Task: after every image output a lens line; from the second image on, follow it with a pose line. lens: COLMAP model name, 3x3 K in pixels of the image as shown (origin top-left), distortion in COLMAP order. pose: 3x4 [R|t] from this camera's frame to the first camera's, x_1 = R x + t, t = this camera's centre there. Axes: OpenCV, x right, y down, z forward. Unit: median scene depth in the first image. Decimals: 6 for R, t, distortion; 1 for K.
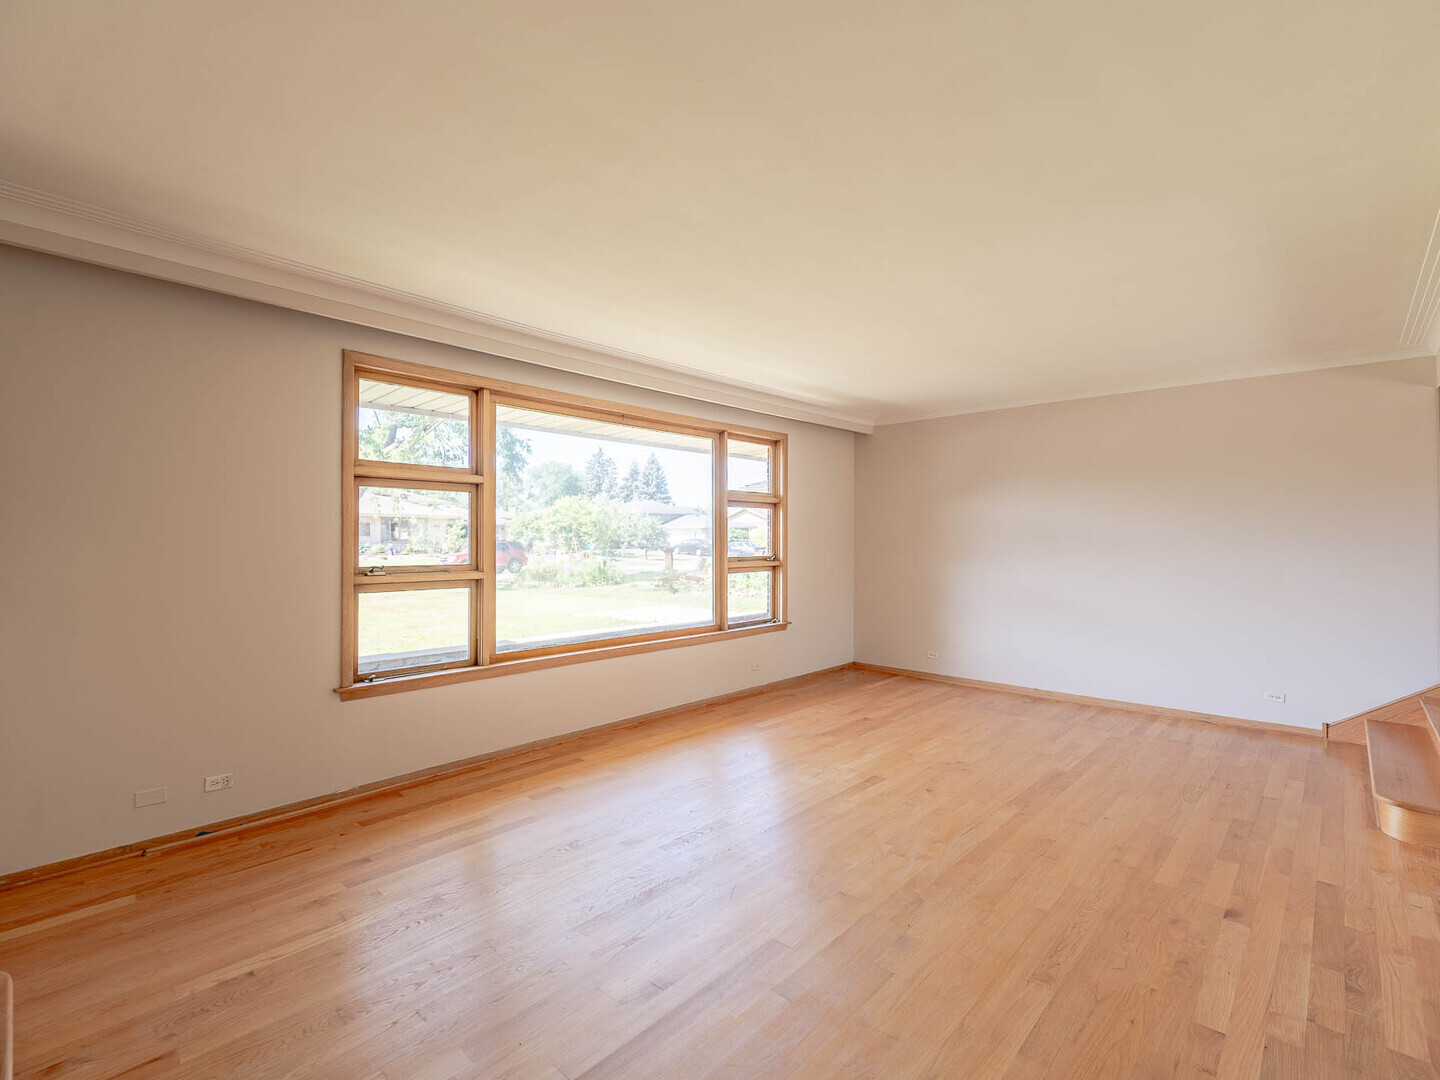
lens RADIAL K [[668.7, 0, 735.8], [0, 668.7, 545.2], [0, 0, 1]] dist [0.000863, -0.001040]
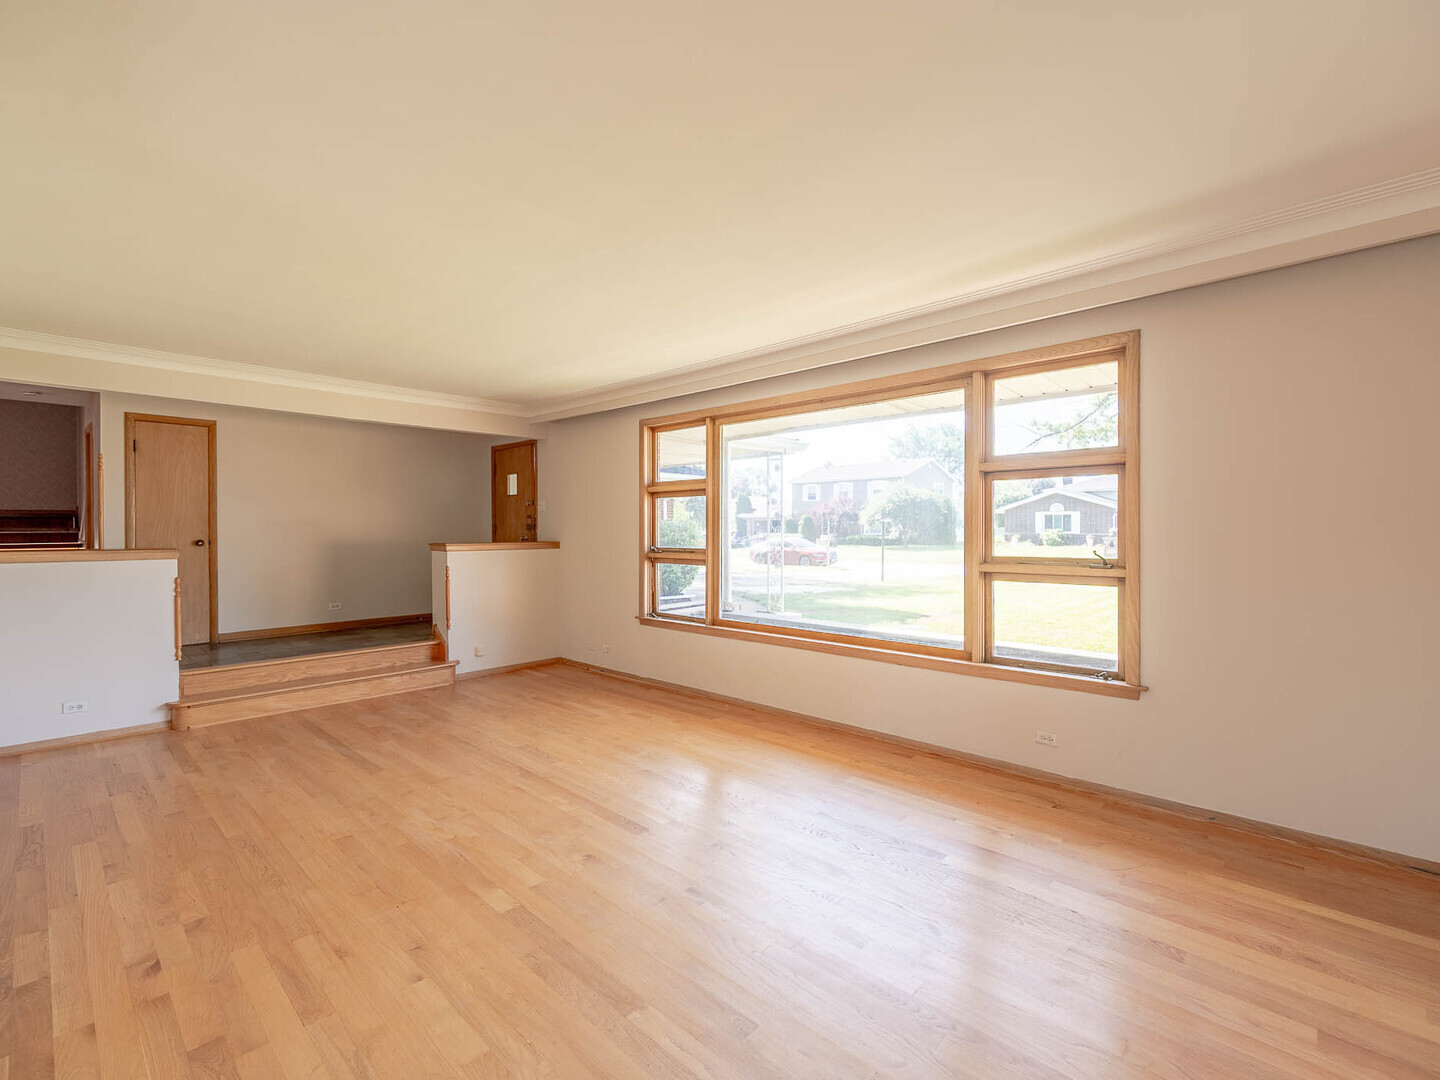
lens RADIAL K [[668.7, 0, 717.7], [0, 668.7, 539.2], [0, 0, 1]] dist [0.000863, -0.001040]
pose [[-0.036777, 0.012365, -0.999247, 0.793312], [-0.007225, 0.999894, 0.012639, -0.006576], [0.999297, 0.007685, -0.036684, 0.888321]]
